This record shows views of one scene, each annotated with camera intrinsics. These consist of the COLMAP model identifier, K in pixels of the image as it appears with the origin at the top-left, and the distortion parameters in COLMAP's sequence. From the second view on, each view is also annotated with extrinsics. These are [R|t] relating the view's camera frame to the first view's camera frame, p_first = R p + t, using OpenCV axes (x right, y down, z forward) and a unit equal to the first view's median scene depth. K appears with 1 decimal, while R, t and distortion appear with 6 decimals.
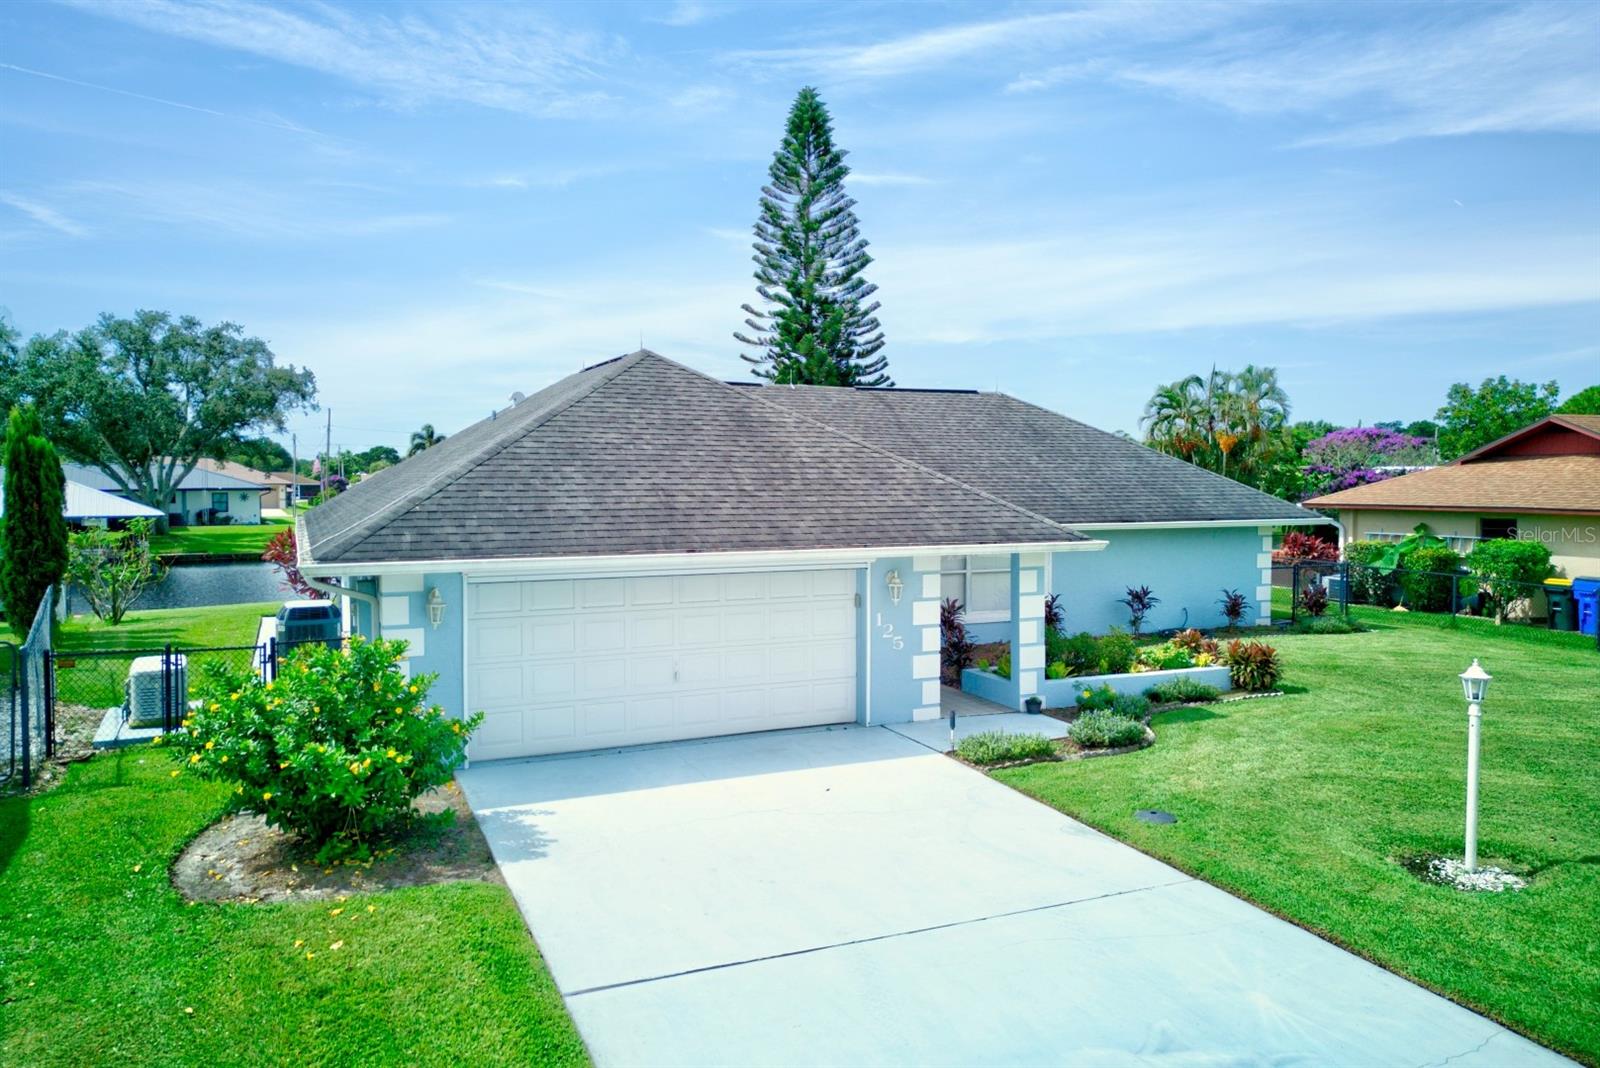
lens RADIAL K [[1121.8, 0, 800.0], [0, 1121.8, 534.0], [0, 0, 1]] dist [0.072989, -0.074253]
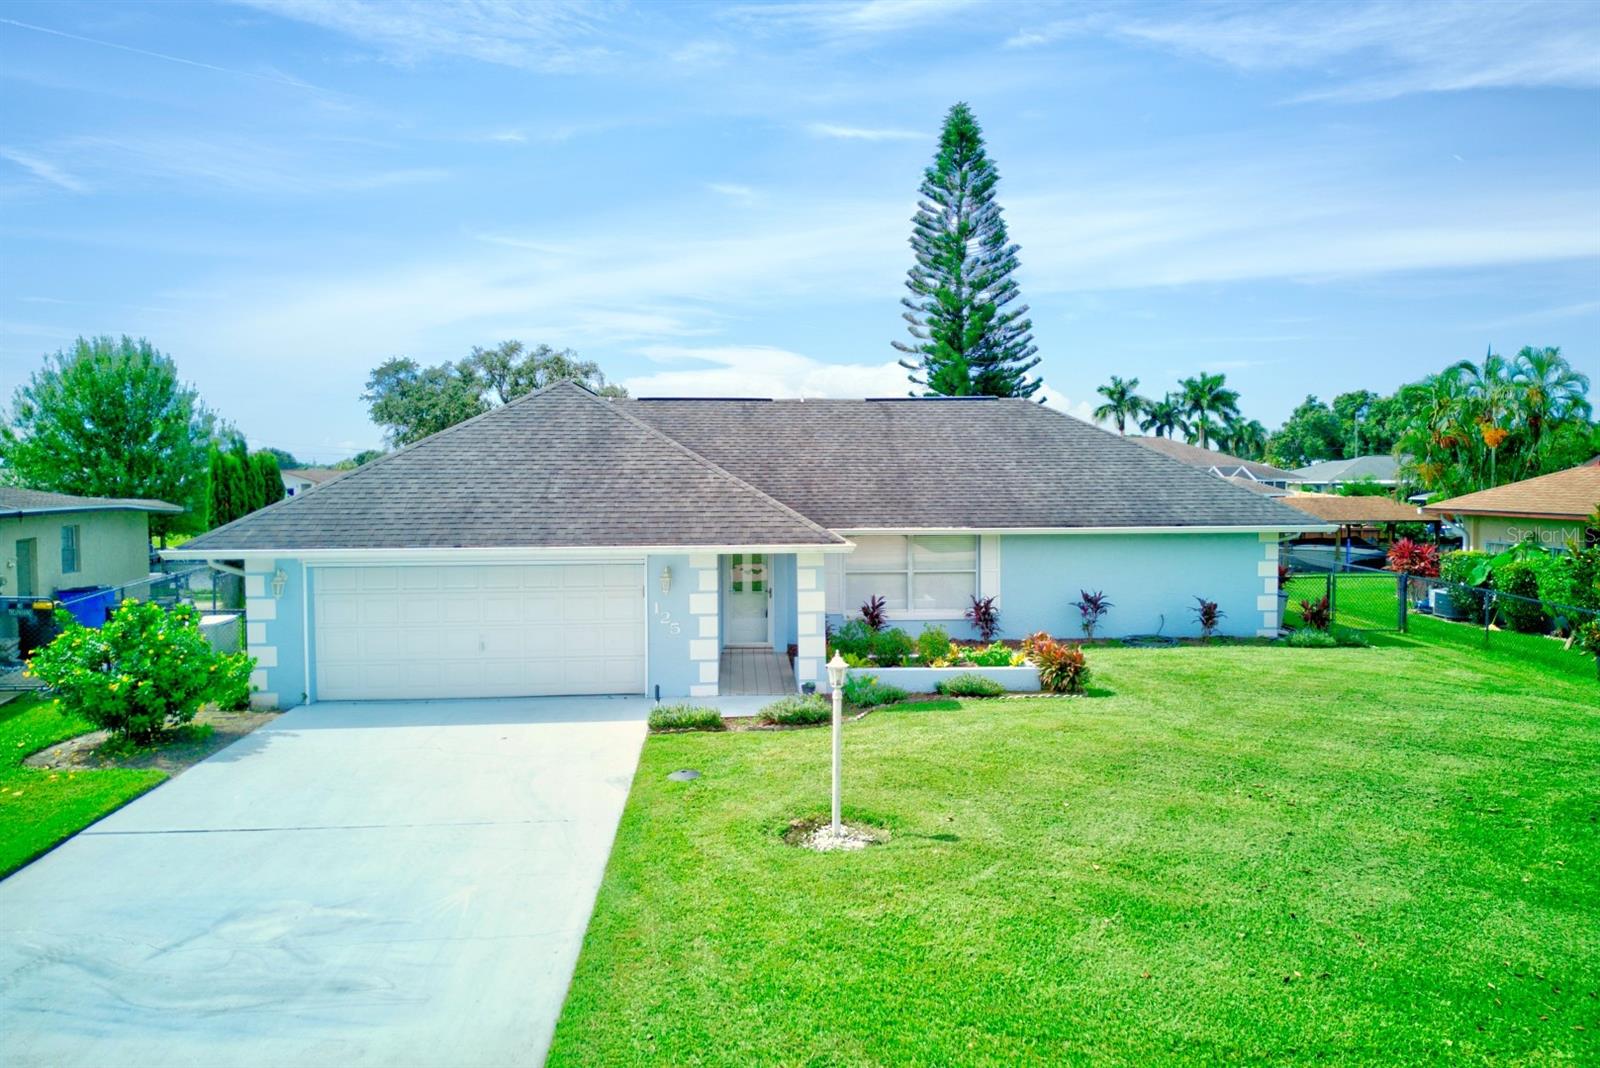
lens RADIAL K [[1121.8, 0, 800.0], [0, 1121.8, 534.0], [0, 0, 1]] dist [0.072989, -0.074253]
pose [[0.935984, 0.014105, -0.351761, 0.455779], [-0.013302, 0.999900, 0.004700, -0.006331], [0.351792, 0.000280, 0.936078, -0.036974]]
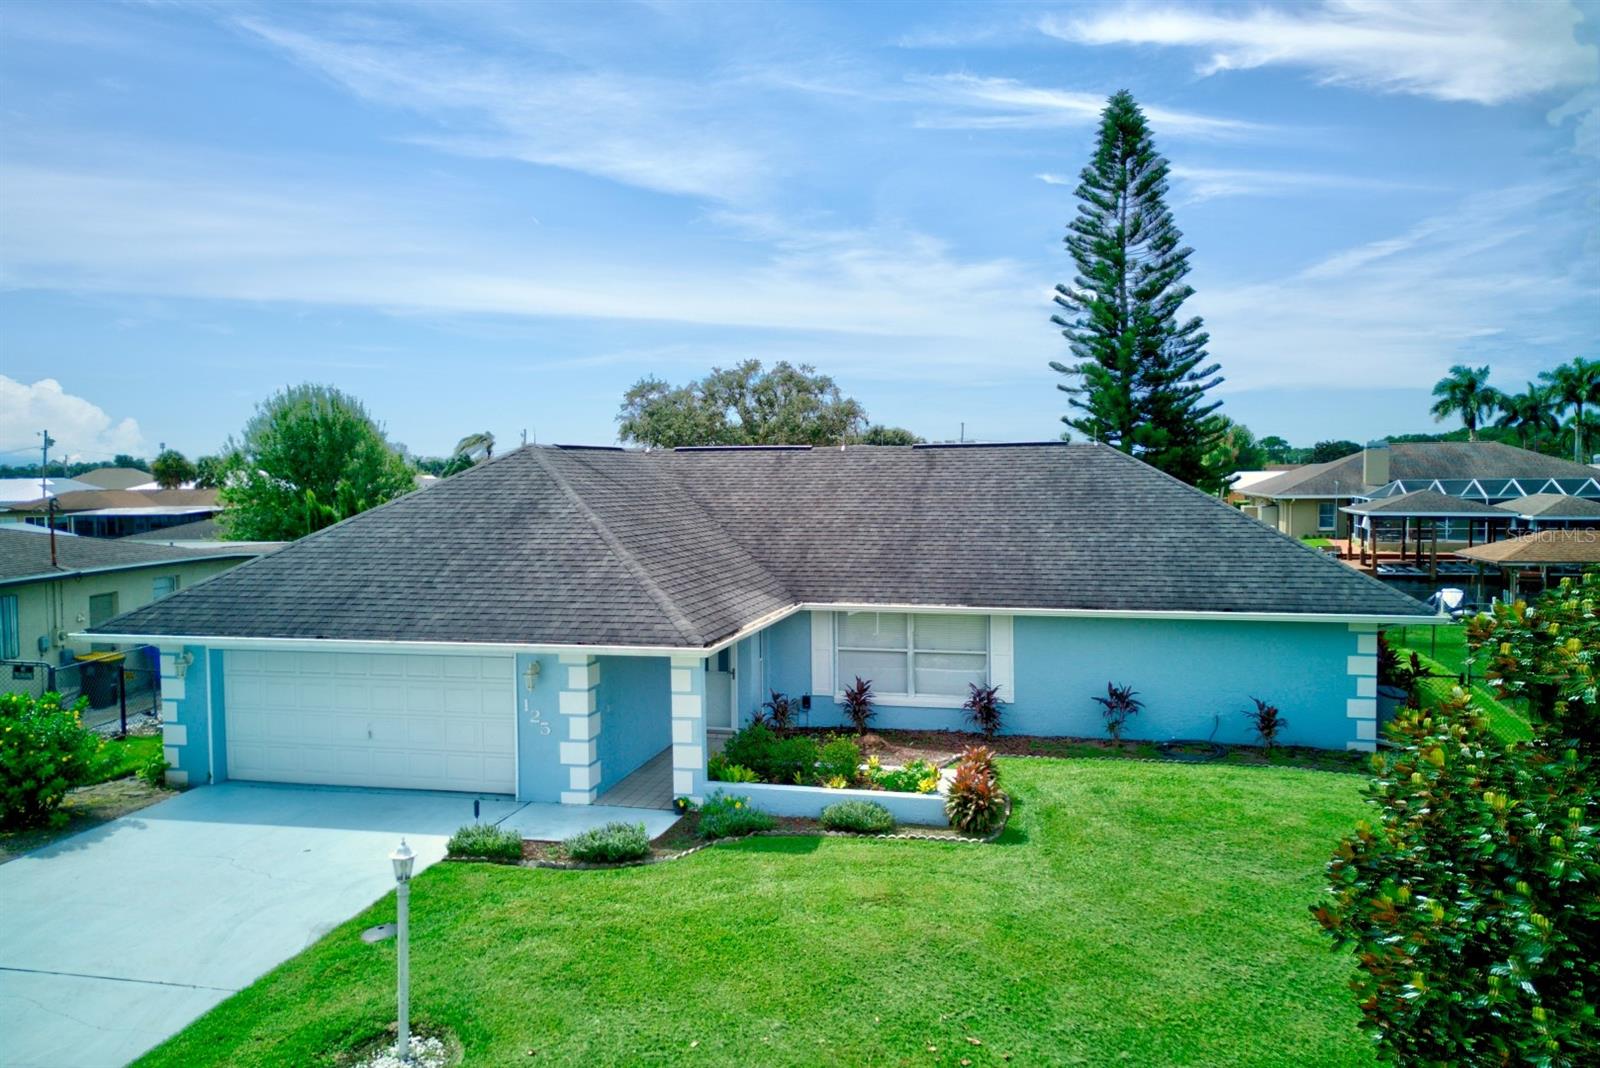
lens RADIAL K [[1121.8, 0, 800.0], [0, 1121.8, 534.0], [0, 0, 1]] dist [0.072989, -0.074253]
pose [[0.798149, 0.024255, -0.601971, 0.684182], [-0.021114, 0.999702, 0.012286, -0.079427], [0.602089, 0.002904, 0.798423, 0.206820]]
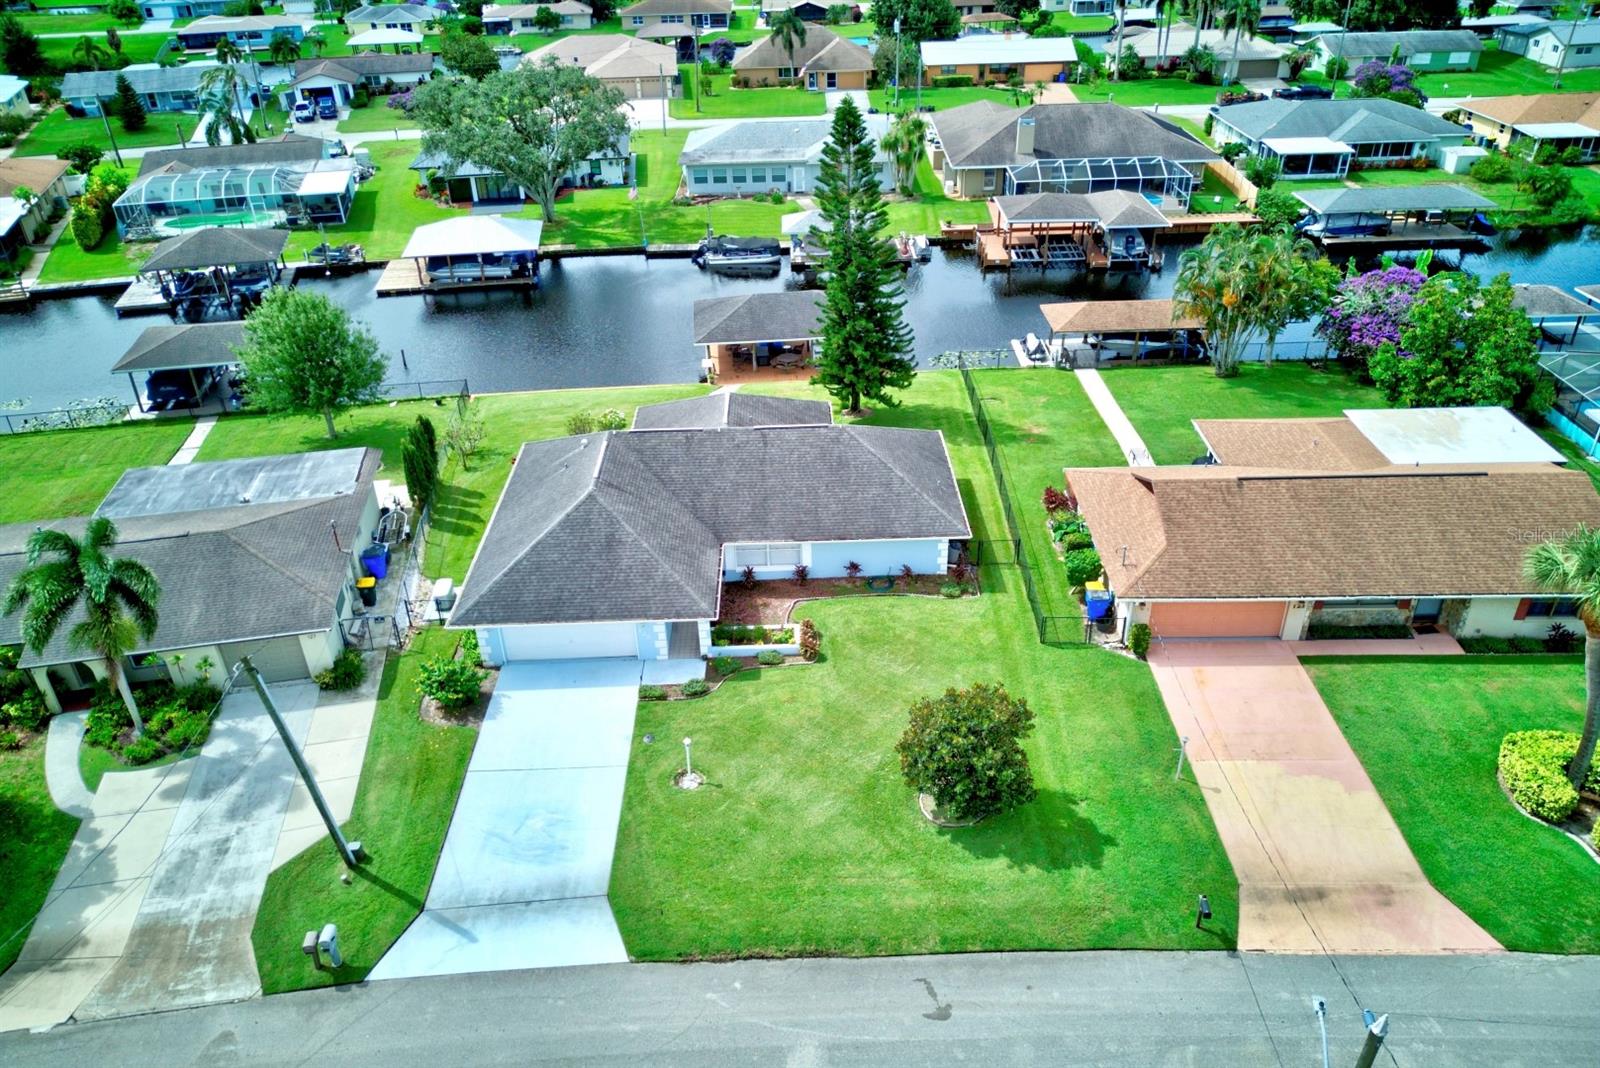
lens RADIAL K [[1121.8, 0, 800.0], [0, 1121.8, 534.0], [0, 0, 1]] dist [0.072989, -0.074253]
pose [[0.922405, 0.176397, -0.343588, 1.015174], [0.006910, 0.881930, 0.471330, -1.087986], [0.386162, -0.437132, 0.812278, -0.779326]]
